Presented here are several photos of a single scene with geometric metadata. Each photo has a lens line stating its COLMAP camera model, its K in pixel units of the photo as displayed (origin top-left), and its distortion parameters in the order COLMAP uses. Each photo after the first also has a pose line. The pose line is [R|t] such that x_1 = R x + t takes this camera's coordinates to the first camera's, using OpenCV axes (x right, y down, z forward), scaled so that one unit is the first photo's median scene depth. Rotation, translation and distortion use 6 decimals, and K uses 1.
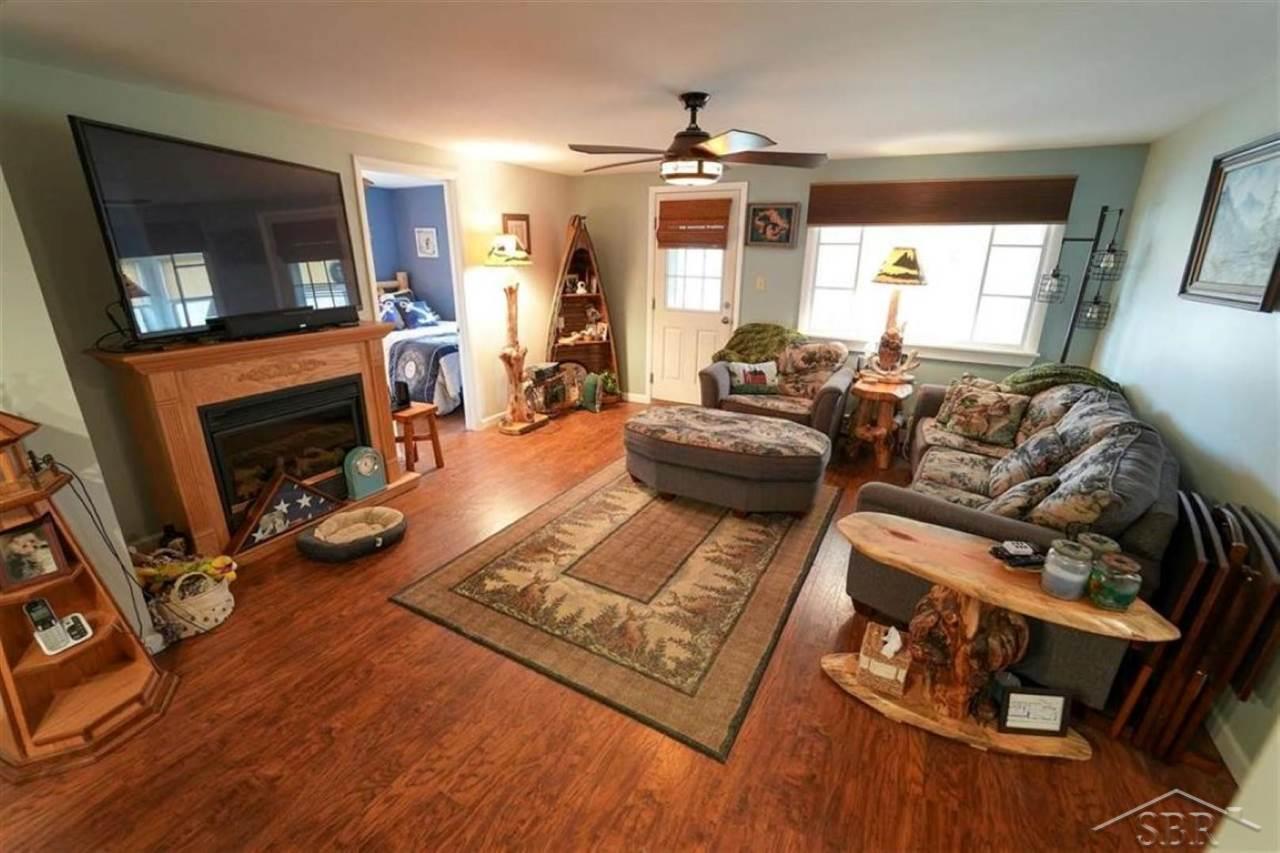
lens RADIAL K [[523.8, 0, 640.0], [0, 523.8, 426.5], [0, 0, 1]] dist [-0.020919, -0.000017]
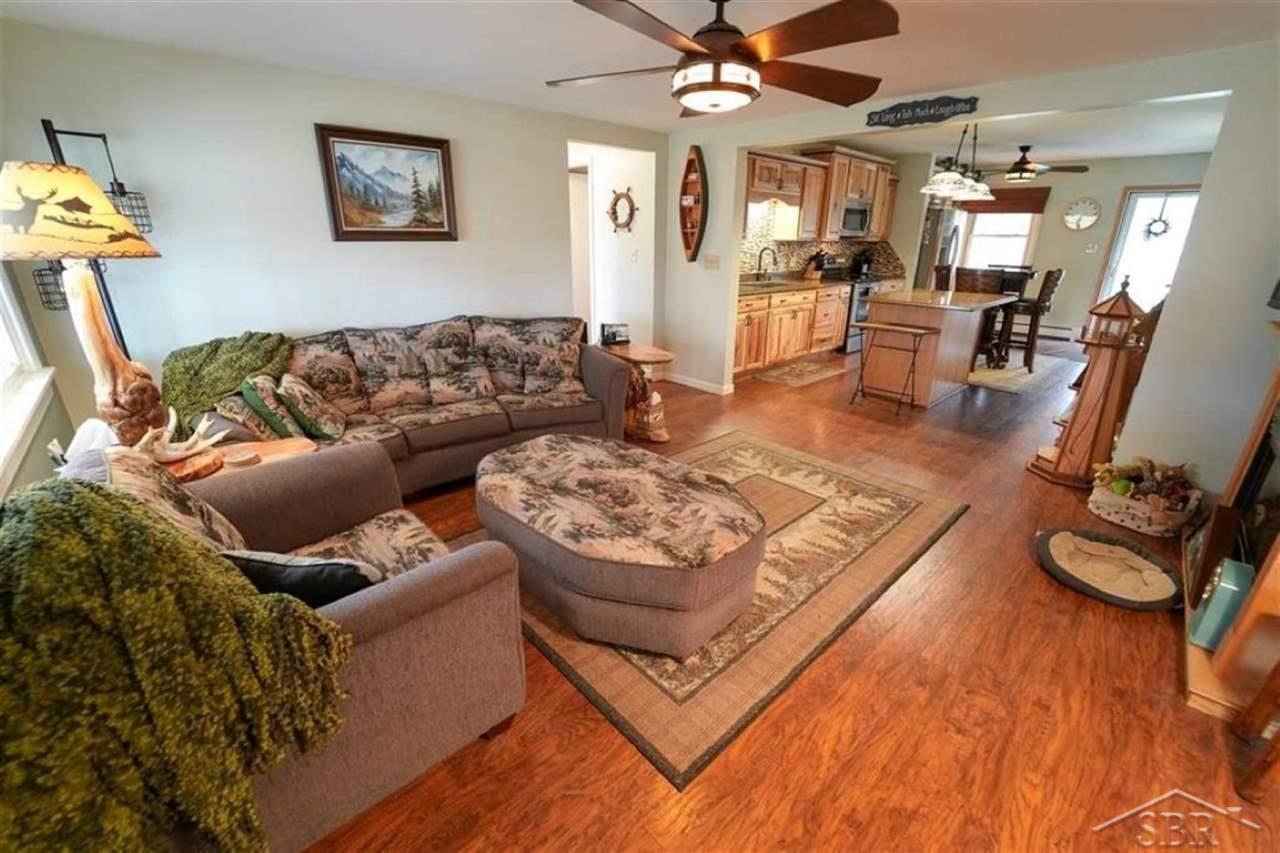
lens RADIAL K [[521.7, 0, 643.8], [0, 521.7, 426.3], [0, 0, 1]] dist [-0.023288, 0.000010]
pose [[-0.950601, -0.126711, 0.283375, -0.045051], [0.076154, 0.789797, 0.608622, -0.368754], [-0.300928, 0.600137, -0.741133, 1.208371]]
